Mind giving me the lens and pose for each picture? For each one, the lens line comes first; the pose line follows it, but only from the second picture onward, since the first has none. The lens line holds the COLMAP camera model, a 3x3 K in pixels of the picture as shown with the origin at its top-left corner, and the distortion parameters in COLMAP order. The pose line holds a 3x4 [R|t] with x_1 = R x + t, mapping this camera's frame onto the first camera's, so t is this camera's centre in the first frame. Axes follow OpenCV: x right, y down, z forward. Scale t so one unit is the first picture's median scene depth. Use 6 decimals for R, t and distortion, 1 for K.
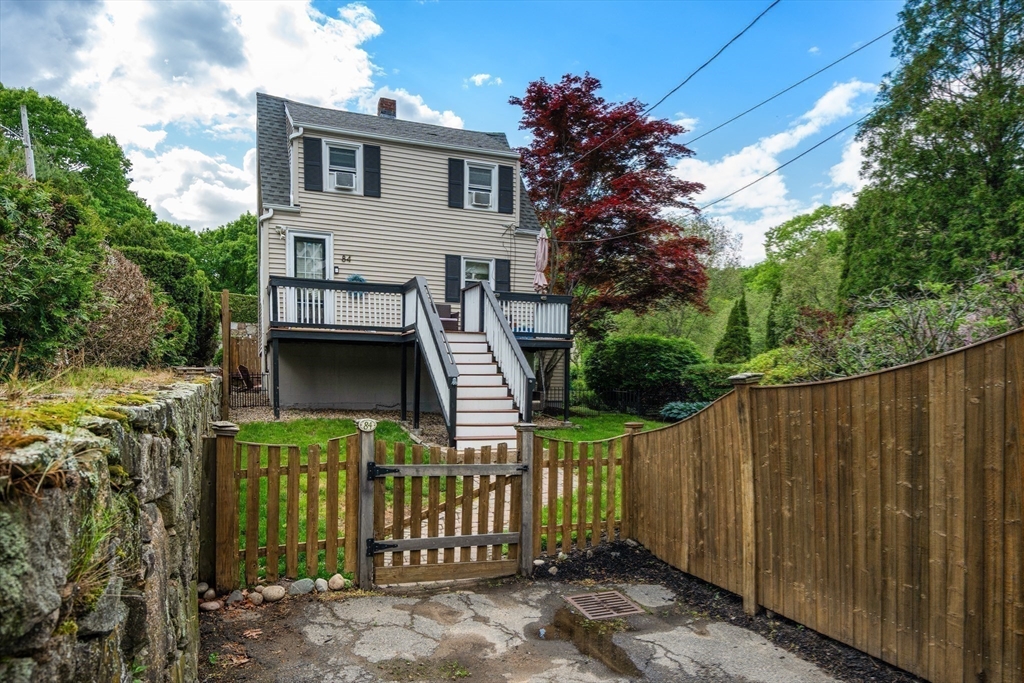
lens RADIAL K [[679.8, 0, 513.6], [0, 679.8, 403.3], [0, 0, 1]] dist [0.056627, -0.001101]
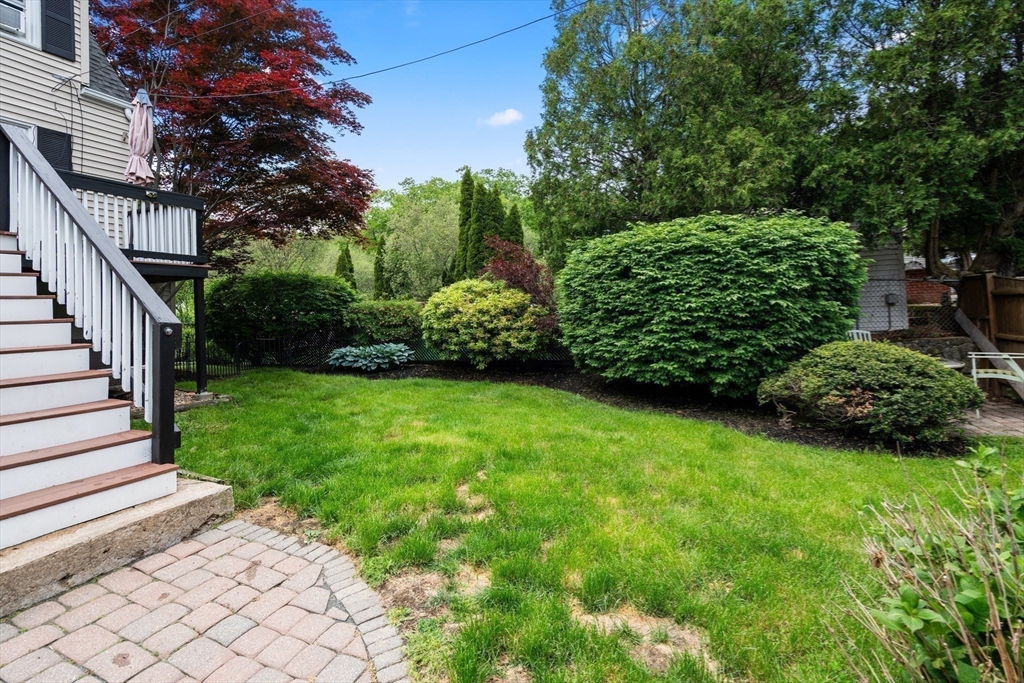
lens RADIAL K [[487.8, 0, 525.7], [0, 487.8, 300.8], [0, 0, 1]] dist [-0.005171, 0.002341]
pose [[0.717882, -0.016734, 0.695963, -0.018950], [0.070327, 0.996340, -0.048586, -0.014584], [-0.692603, 0.083824, 0.716432, 0.441734]]
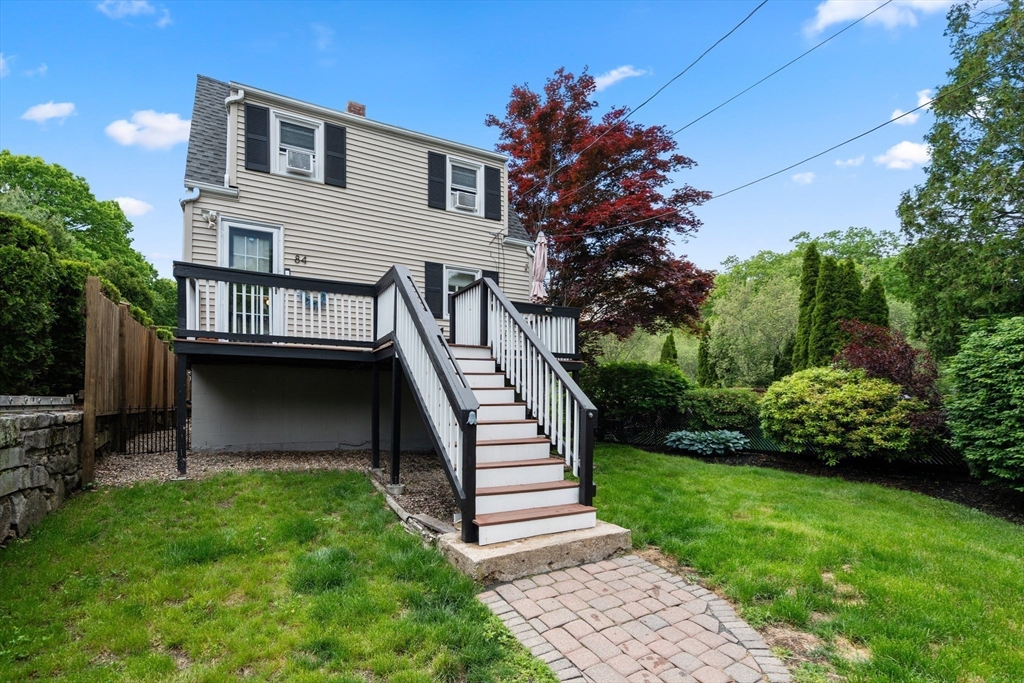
lens RADIAL K [[487.8, 0, 506.4], [0, 487.8, 395.4], [0, 0, 1]] dist [-0.005171, 0.002341]
pose [[0.993463, -0.010887, 0.113635, -0.070681], [0.017148, 0.998379, -0.054270, -0.019131], [-0.112860, 0.055864, 0.992039, 0.404221]]
